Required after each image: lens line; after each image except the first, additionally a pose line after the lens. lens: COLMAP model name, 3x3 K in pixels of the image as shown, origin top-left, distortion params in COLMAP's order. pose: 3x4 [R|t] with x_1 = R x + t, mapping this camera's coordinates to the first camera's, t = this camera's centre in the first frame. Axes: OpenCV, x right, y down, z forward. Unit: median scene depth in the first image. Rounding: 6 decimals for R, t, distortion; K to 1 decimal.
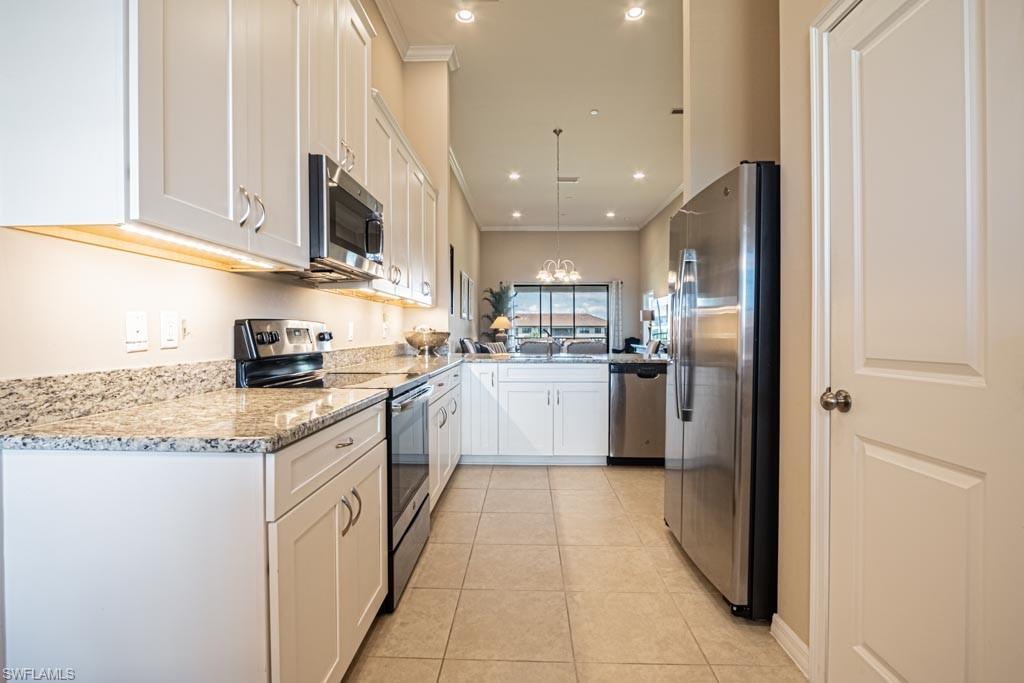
lens RADIAL K [[466.7, 0, 508.9], [0, 466.7, 336.6], [0, 0, 1]] dist [-0.014493, 0.001059]
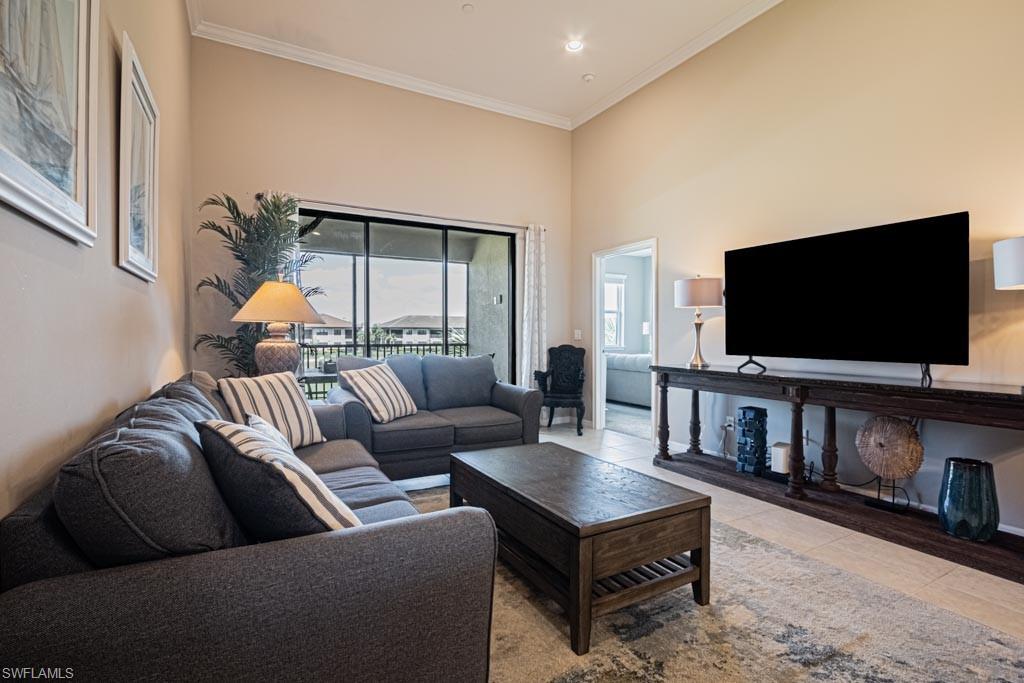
lens RADIAL K [[473.0, 0, 500.3], [0, 473.0, 336.7], [0, 0, 1]] dist [-0.015161, 0.000547]
pose [[0.863288, -0.001238, 0.504711, -0.201954], [0.002049, 0.999997, -0.001053, -0.034398], [-0.504708, 0.001943, 0.863288, 3.037115]]
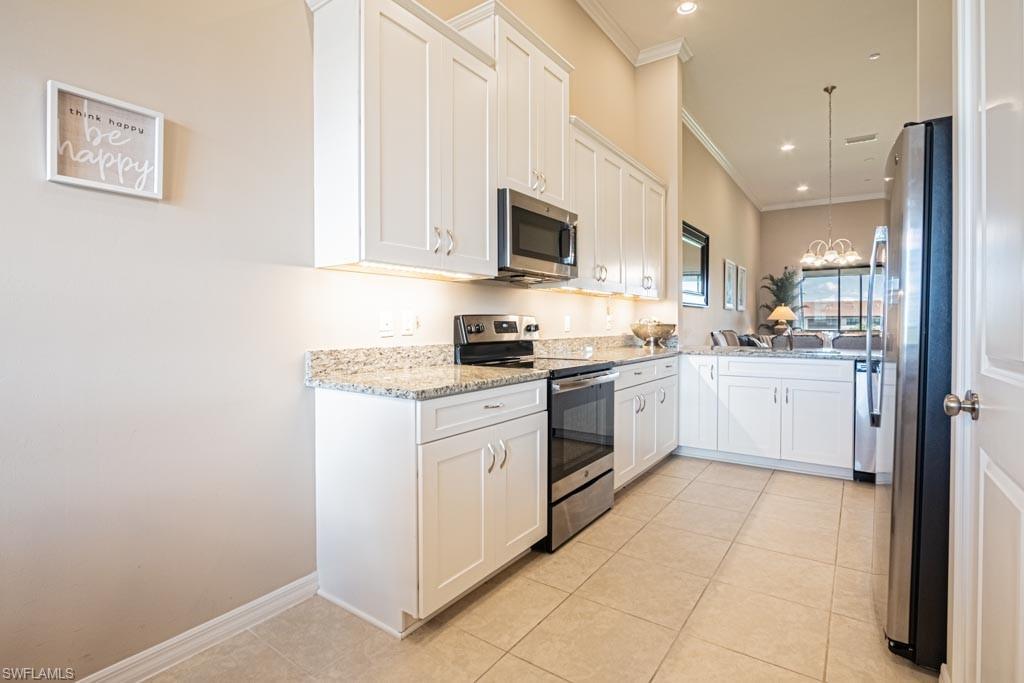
lens RADIAL K [[480.2, 0, 533.6], [0, 480.2, 327.2], [0, 0, 1]] dist [-0.014978, 0.000485]
pose [[0.849301, 0.001342, -0.527907, 0.280014], [-0.002818, 0.999994, -0.001991, 0.000501], [0.527901, 0.003179, 0.849300, -0.075702]]
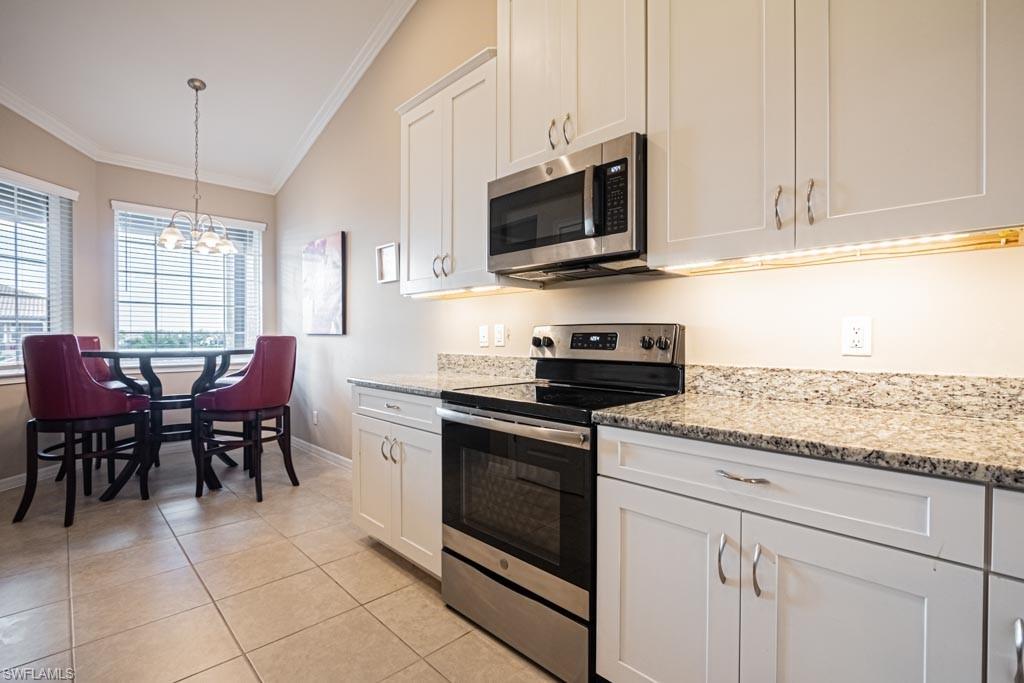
lens RADIAL K [[473.0, 0, 500.3], [0, 473.0, 336.7], [0, 0, 1]] dist [-0.015161, 0.000547]
pose [[-0.697609, 0.003547, -0.716470, 0.316069], [-0.004312, 0.999949, 0.009148, -0.016295], [0.716465, 0.009471, -0.697558, 1.366483]]
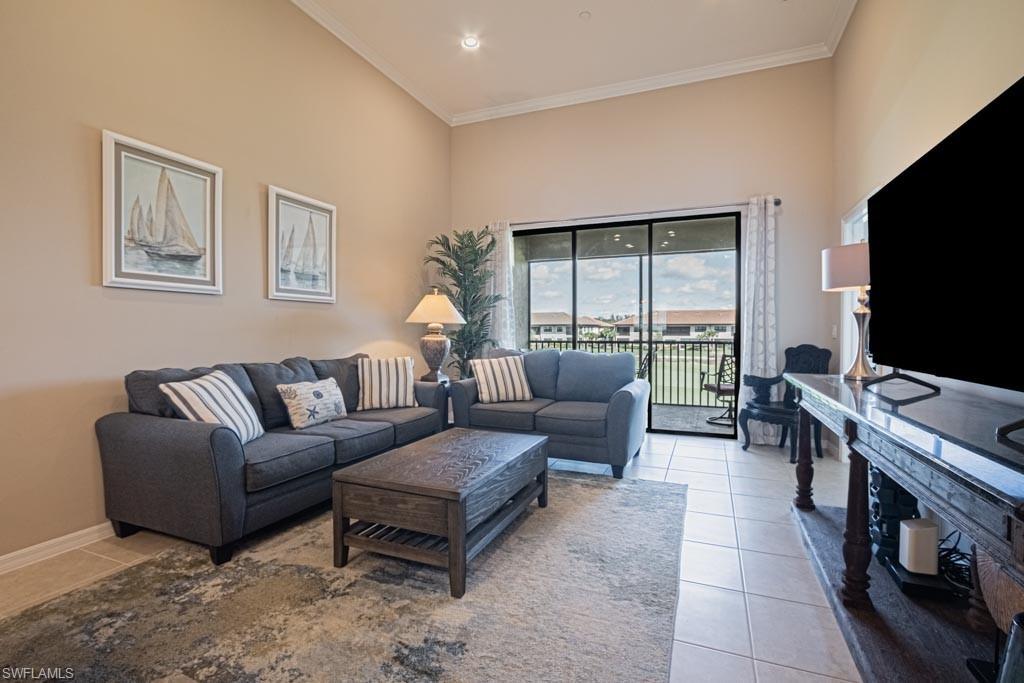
lens RADIAL K [[473.0, 0, 500.3], [0, 473.0, 336.7], [0, 0, 1]] dist [-0.015161, 0.000547]
pose [[0.931661, 0.003465, -0.363312, 0.866838], [-0.002203, 0.999990, 0.003887, -0.030245], [0.363322, -0.002821, 0.931660, 2.825610]]
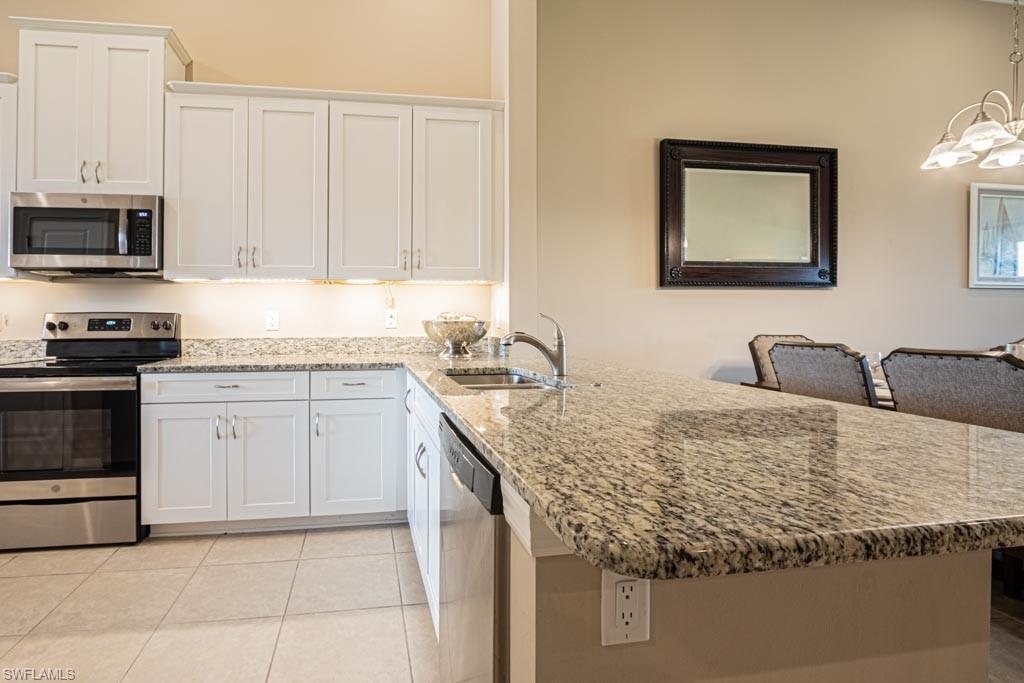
lens RADIAL K [[497.4, 0, 435.9], [0, 497.4, 320.8], [0, 0, 1]] dist [-0.017668, -0.000030]
pose [[0.185563, 0.001240, -0.982632, 0.920739], [-0.006539, 0.999979, 0.000027, -0.016263], [0.982611, 0.006420, 0.185567, 1.452612]]
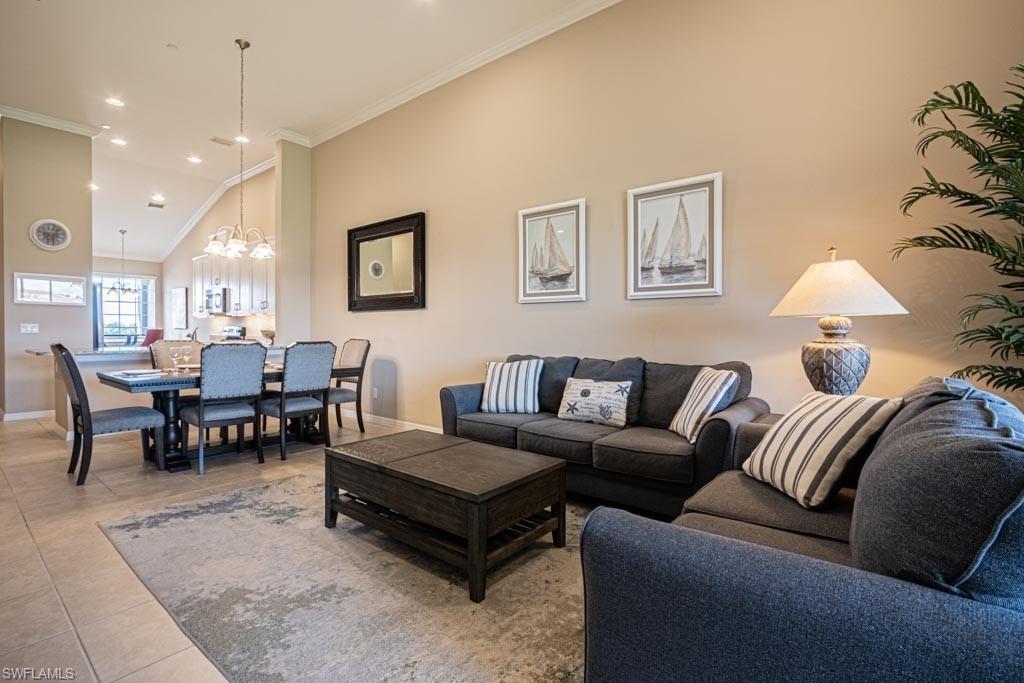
lens RADIAL K [[500.8, 0, 526.1], [0, 500.8, 334.3], [0, 0, 1]] dist [-0.015653, 0.000224]
pose [[-0.601312, 0.004315, -0.799003, 1.153097], [-0.010350, 0.999859, 0.013189, -0.045698], [0.798947, 0.016201, -0.601183, 4.608477]]
